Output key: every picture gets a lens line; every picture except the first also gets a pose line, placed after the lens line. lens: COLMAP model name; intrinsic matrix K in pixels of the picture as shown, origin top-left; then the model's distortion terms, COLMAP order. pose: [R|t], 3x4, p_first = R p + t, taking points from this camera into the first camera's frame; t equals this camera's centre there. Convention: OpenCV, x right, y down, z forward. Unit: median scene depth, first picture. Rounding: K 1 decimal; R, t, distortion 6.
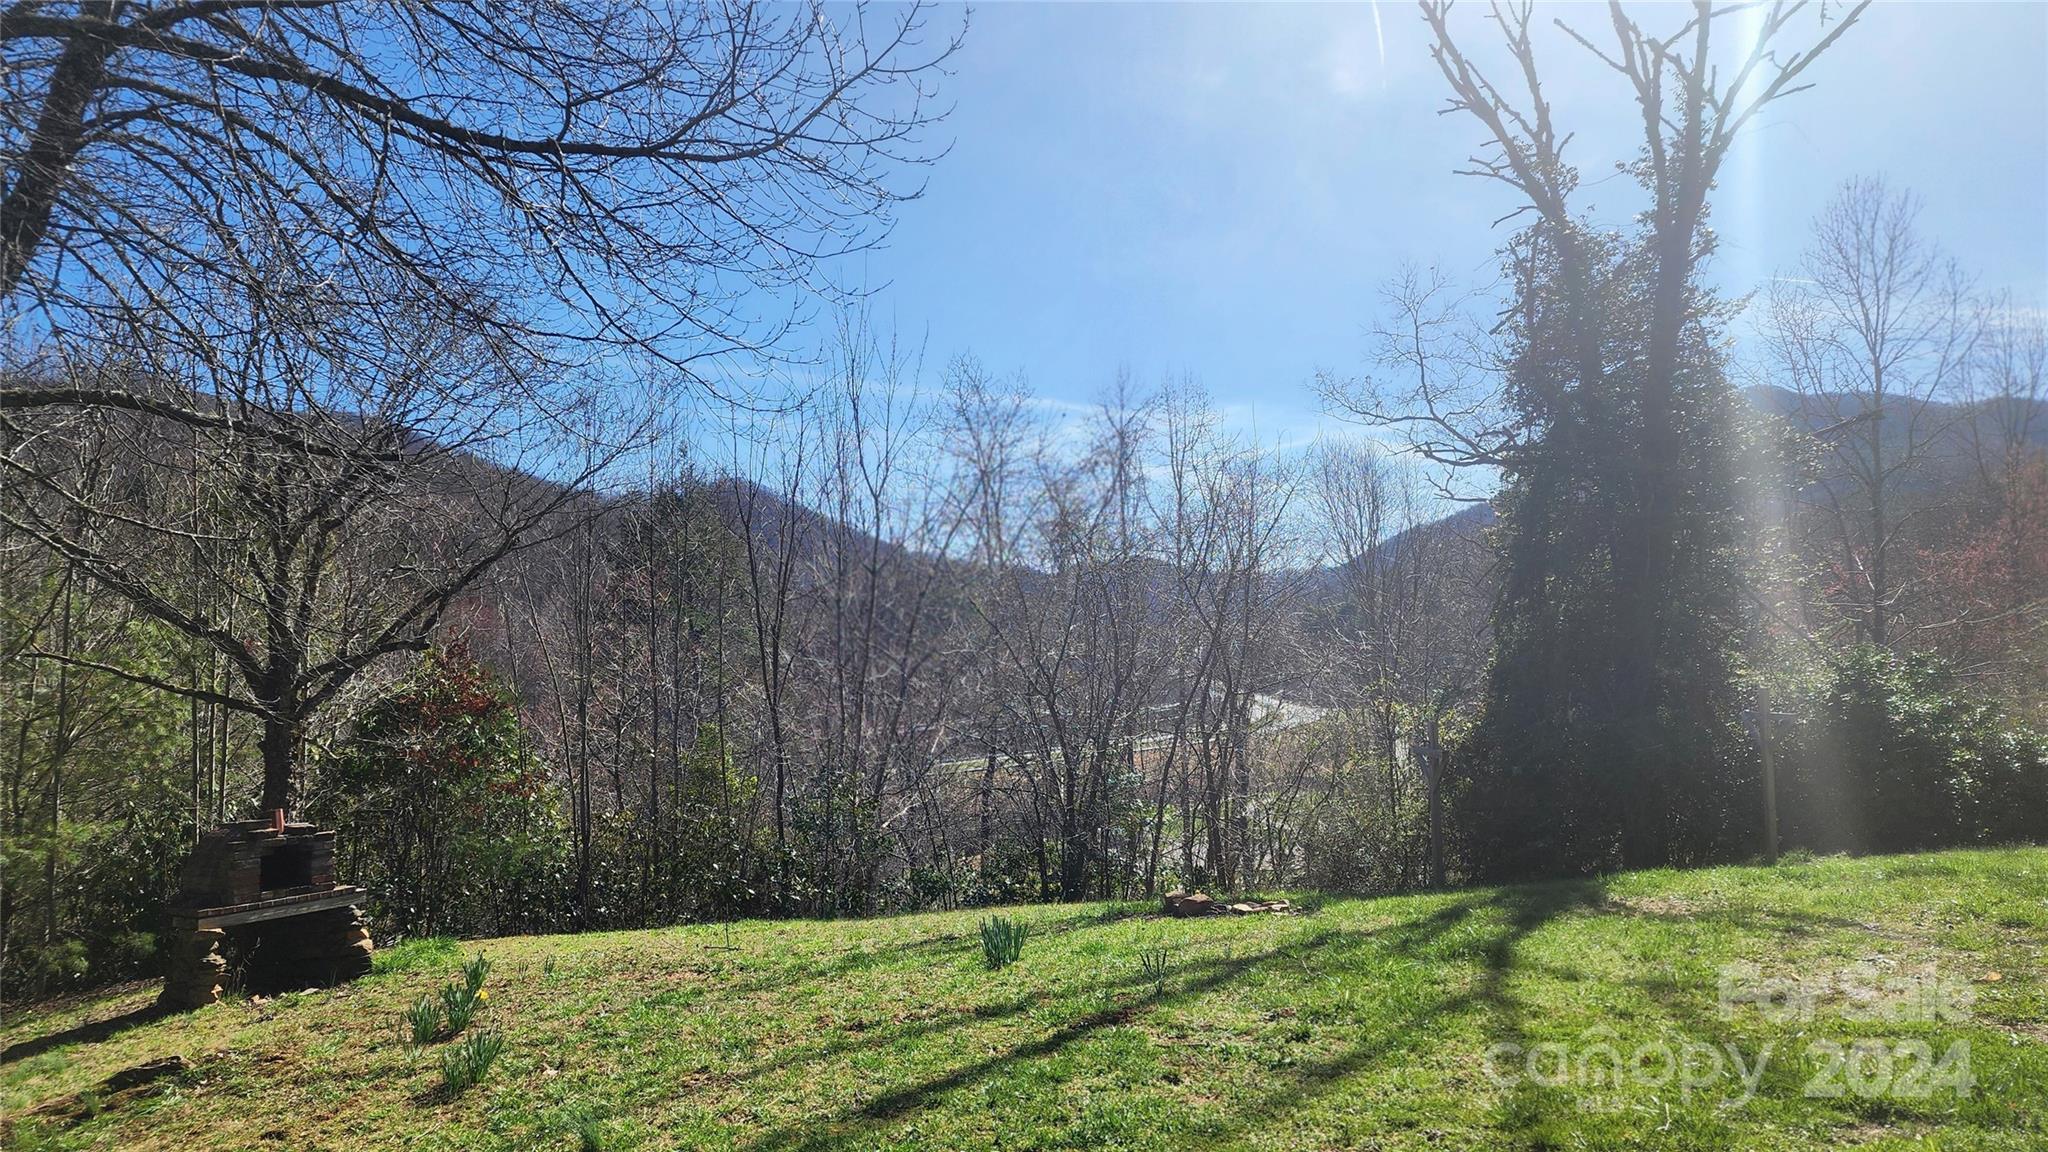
lens RADIAL K [[1360.4, 0, 1012.8], [0, 1360.4, 567.6], [0, 0, 1]] dist [0.105091, -0.090291]
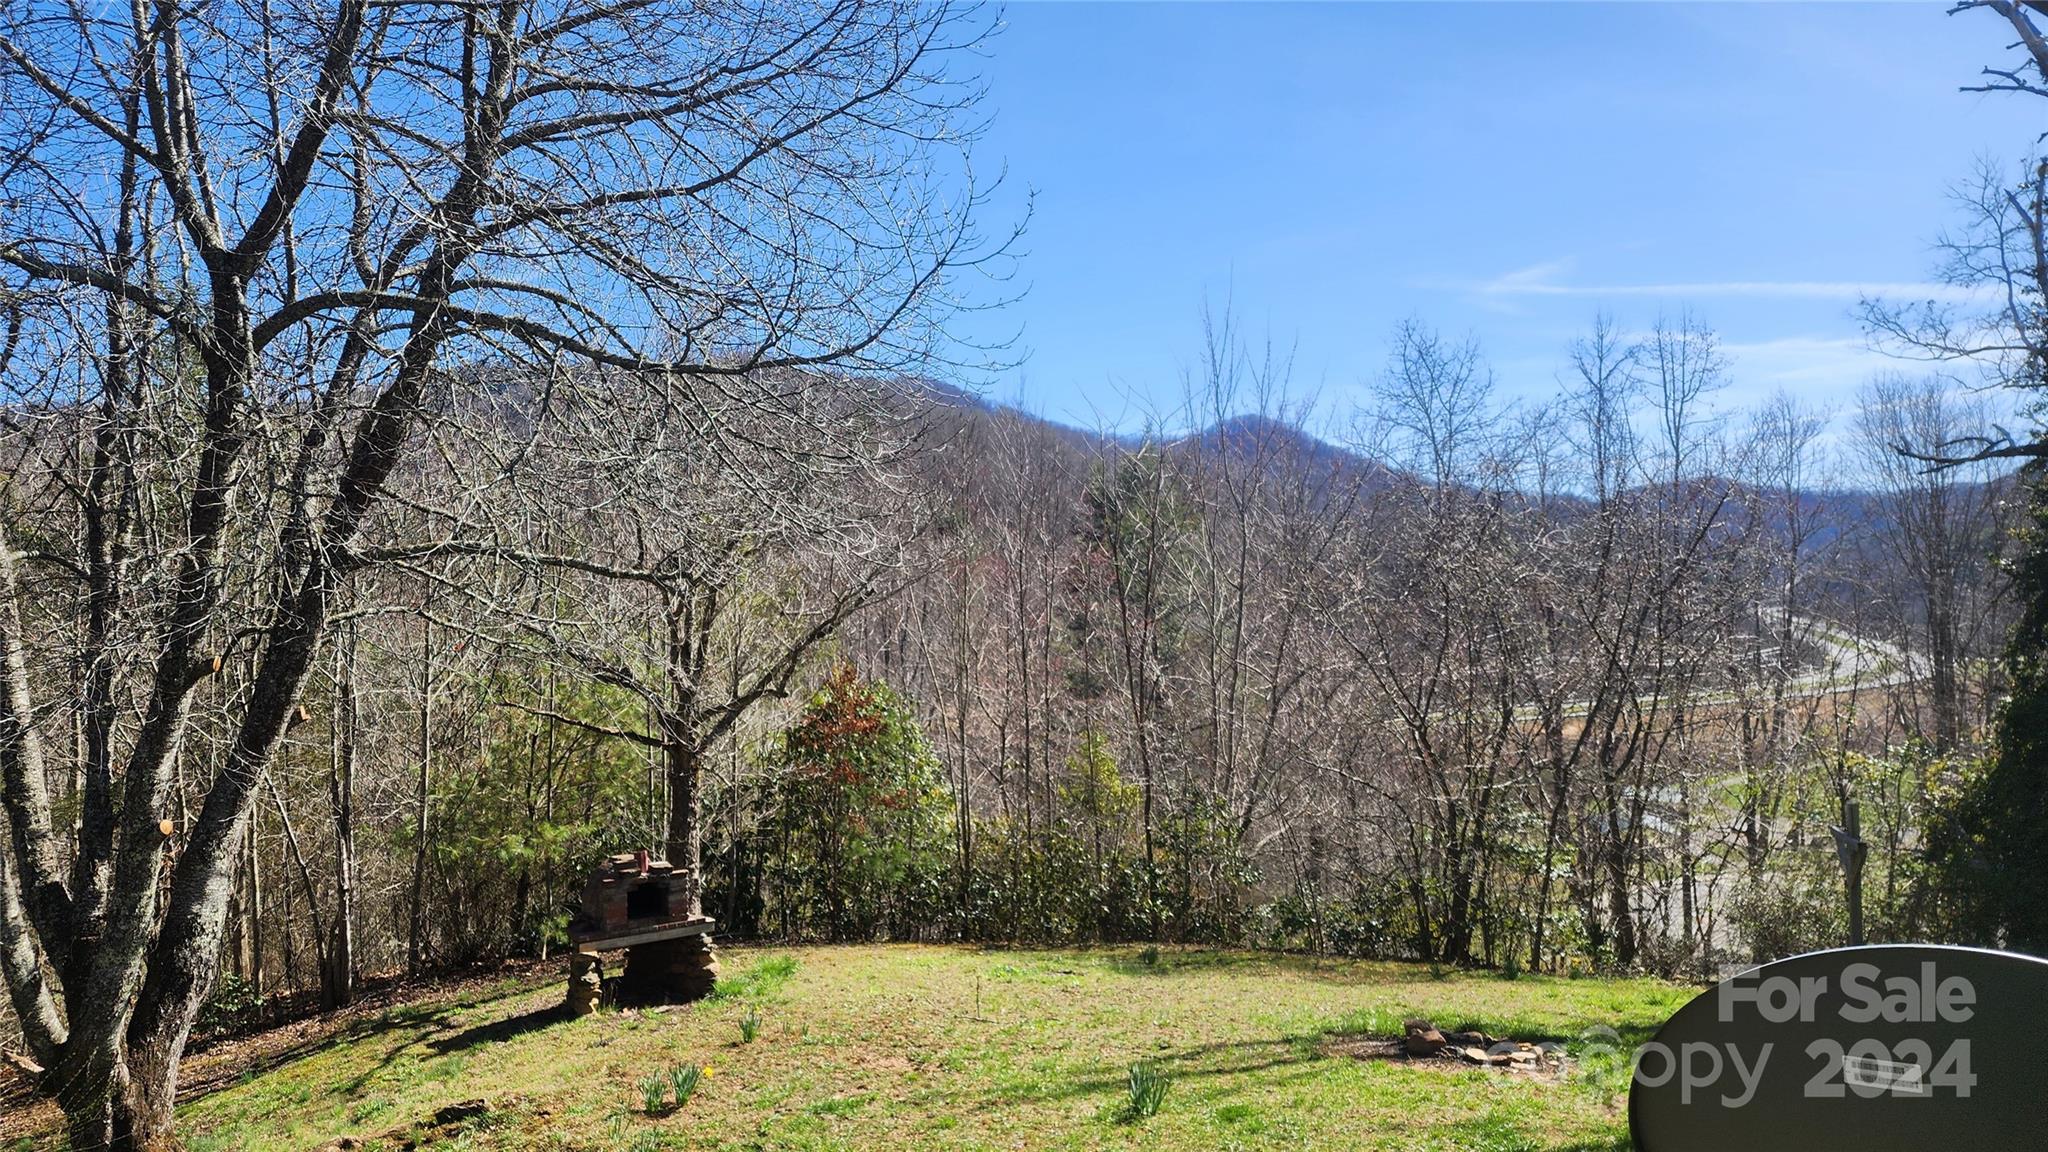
lens RADIAL K [[1360.4, 0, 1012.8], [0, 1360.4, 567.6], [0, 0, 1]] dist [0.105091, -0.090291]
pose [[0.922692, -0.005952, -0.385491, 0.189097], [0.028941, 0.998129, 0.053860, -0.105284], [0.384449, -0.060853, 0.921138, 0.034268]]
